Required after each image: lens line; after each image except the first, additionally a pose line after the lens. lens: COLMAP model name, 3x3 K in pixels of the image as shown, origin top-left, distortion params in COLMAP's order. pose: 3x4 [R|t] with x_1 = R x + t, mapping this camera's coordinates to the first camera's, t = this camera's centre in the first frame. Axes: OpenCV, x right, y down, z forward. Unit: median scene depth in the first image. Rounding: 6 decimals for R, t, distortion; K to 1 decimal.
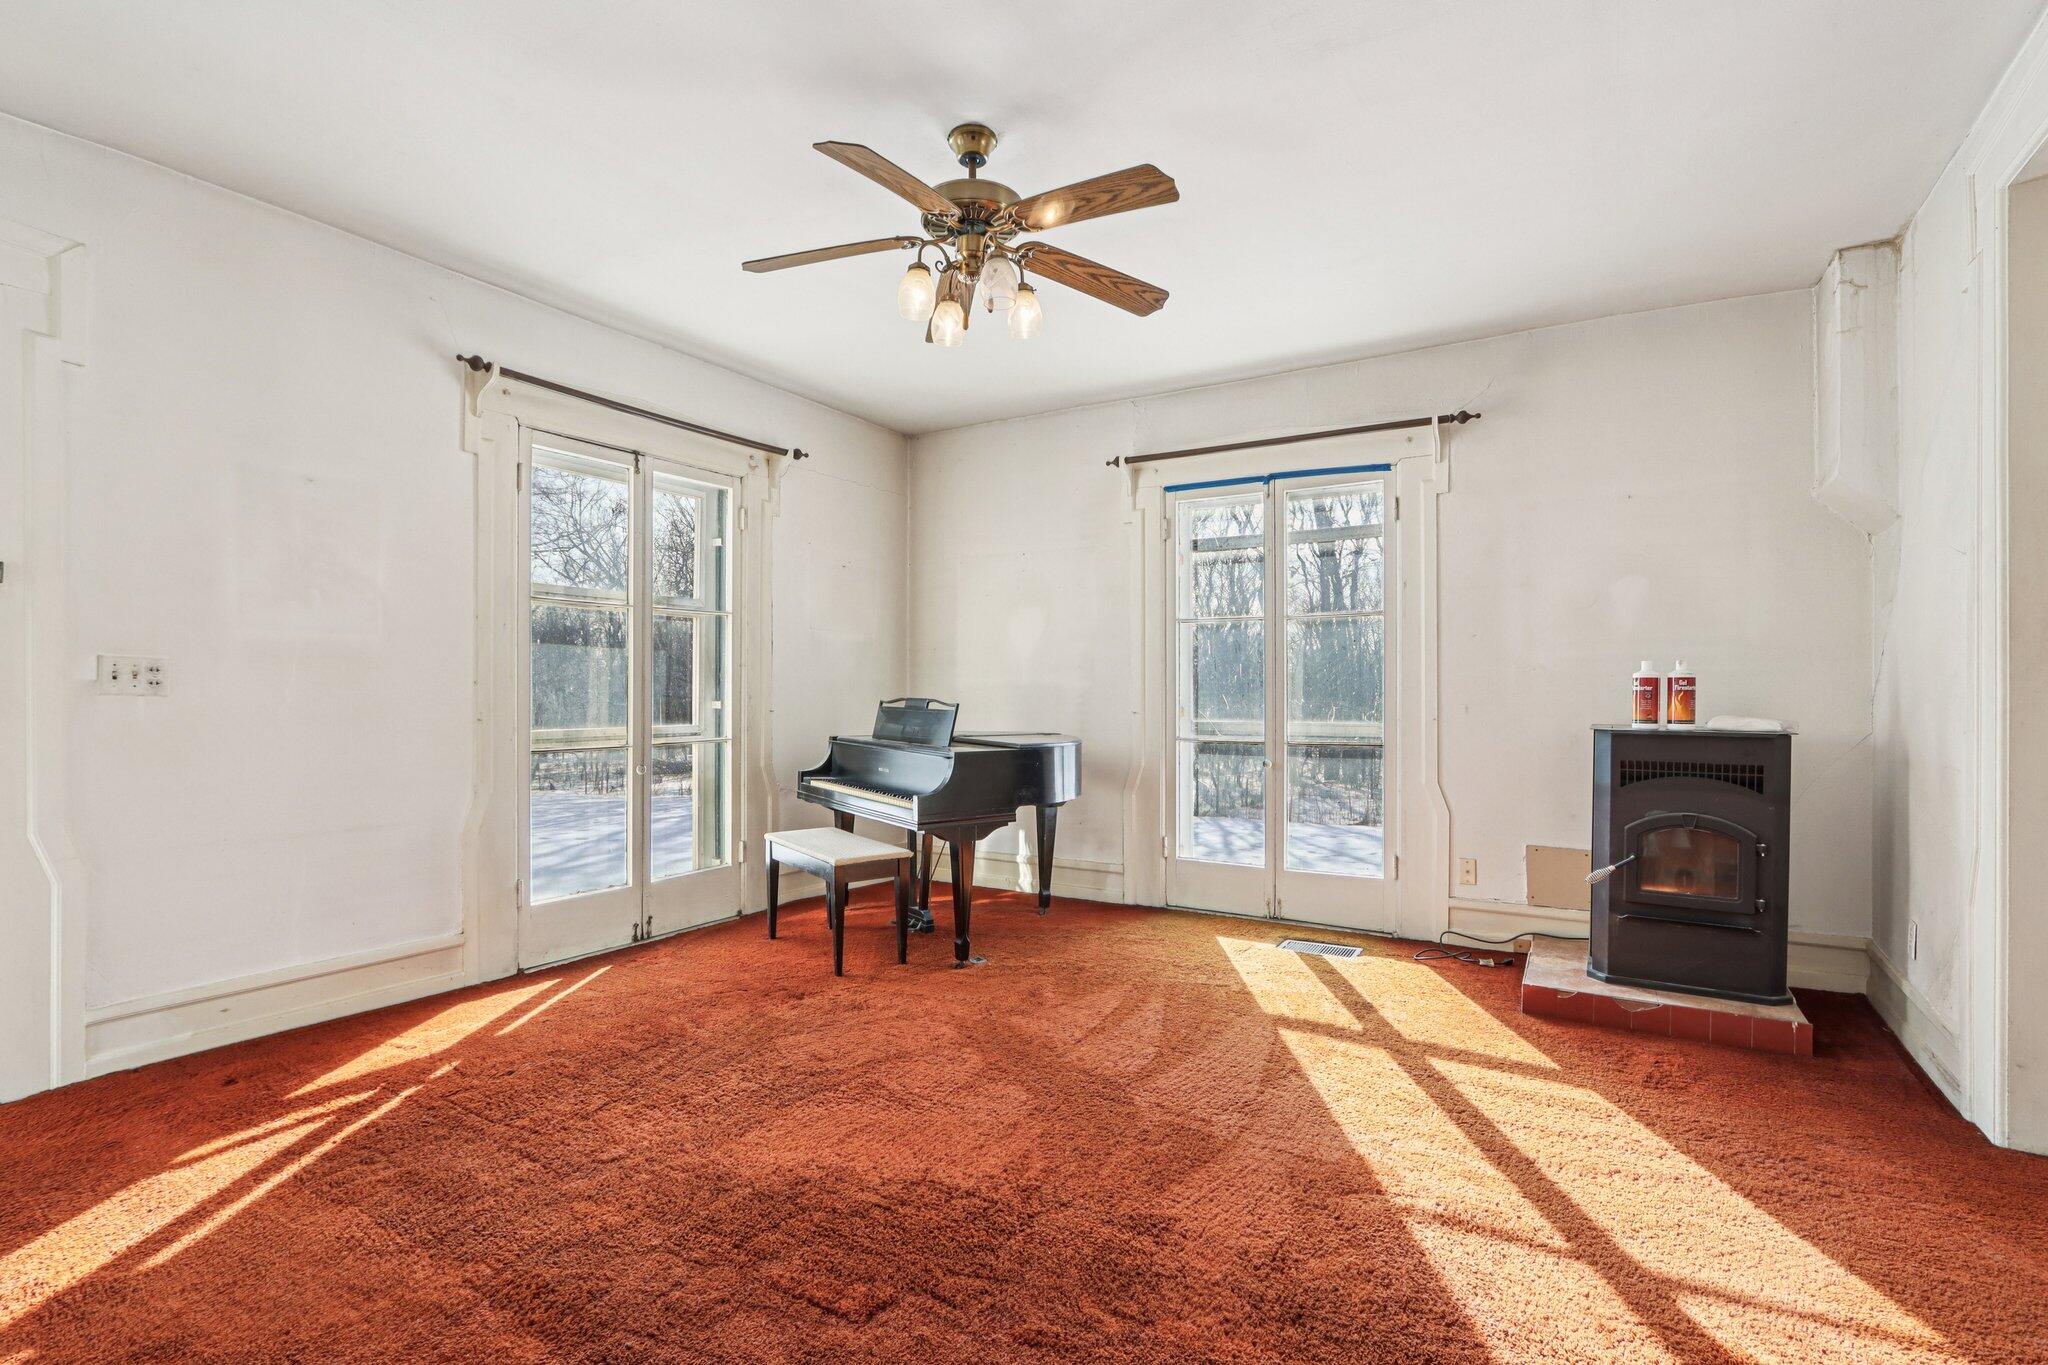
lens RADIAL K [[959.7, 0, 1018.3], [0, 959.7, 681.0], [0, 0, 1]] dist [-0.010497, 0.006861]
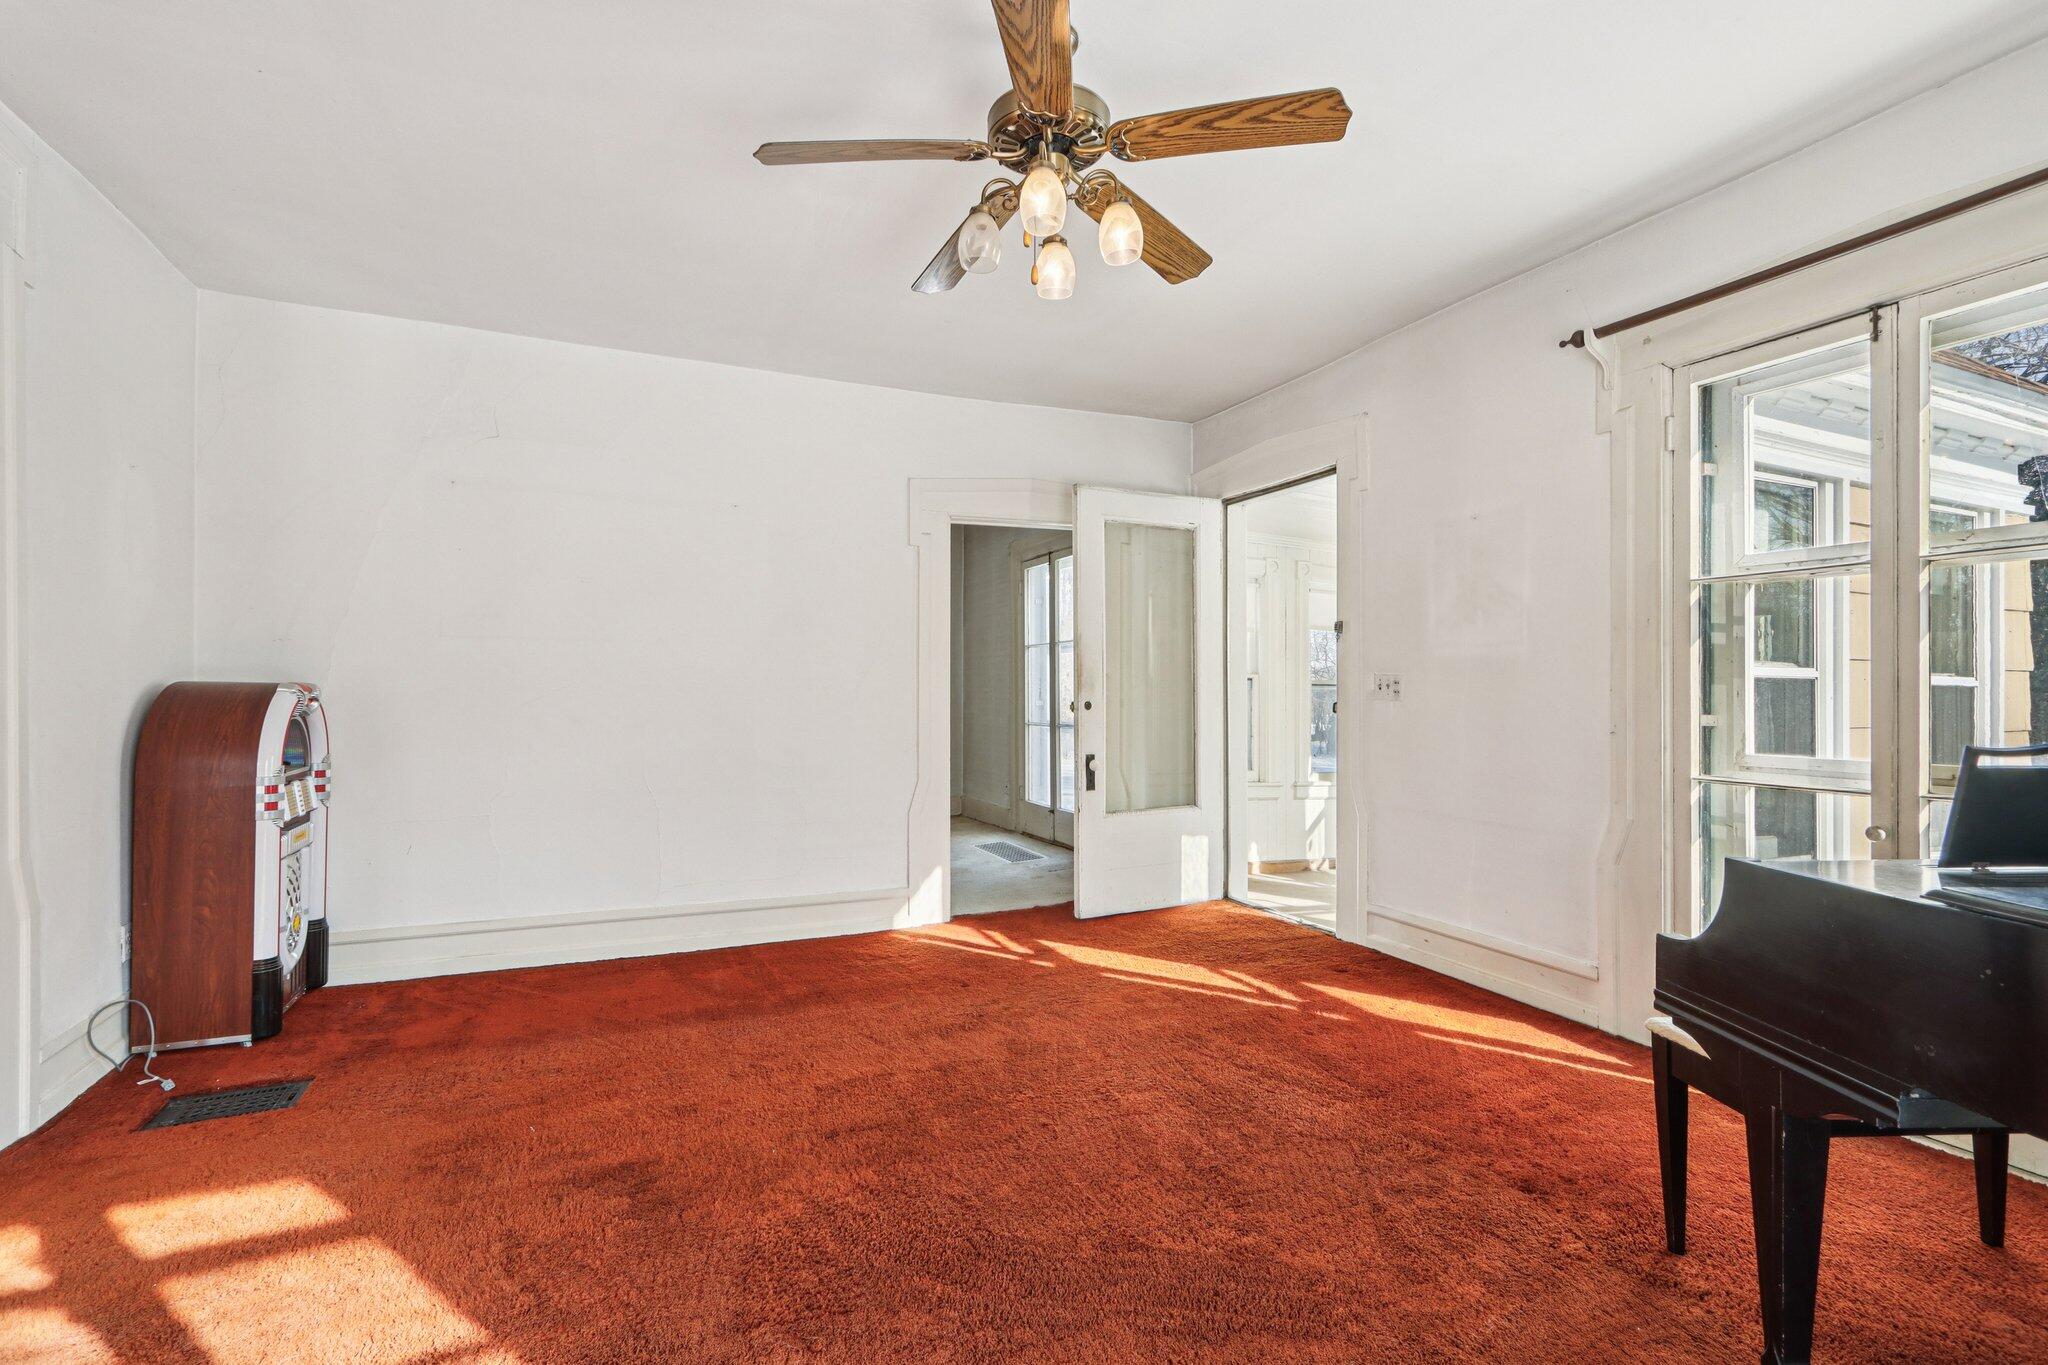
lens RADIAL K [[959.7, 0, 1019.6], [0, 959.7, 688.8], [0, 0, 1]] dist [-0.010497, 0.006861]
pose [[-0.554271, -0.009921, -0.832277, 0.604859], [-0.003817, 0.999949, -0.009378, 0.013510], [0.832328, -0.002021, -0.554280, 1.331372]]
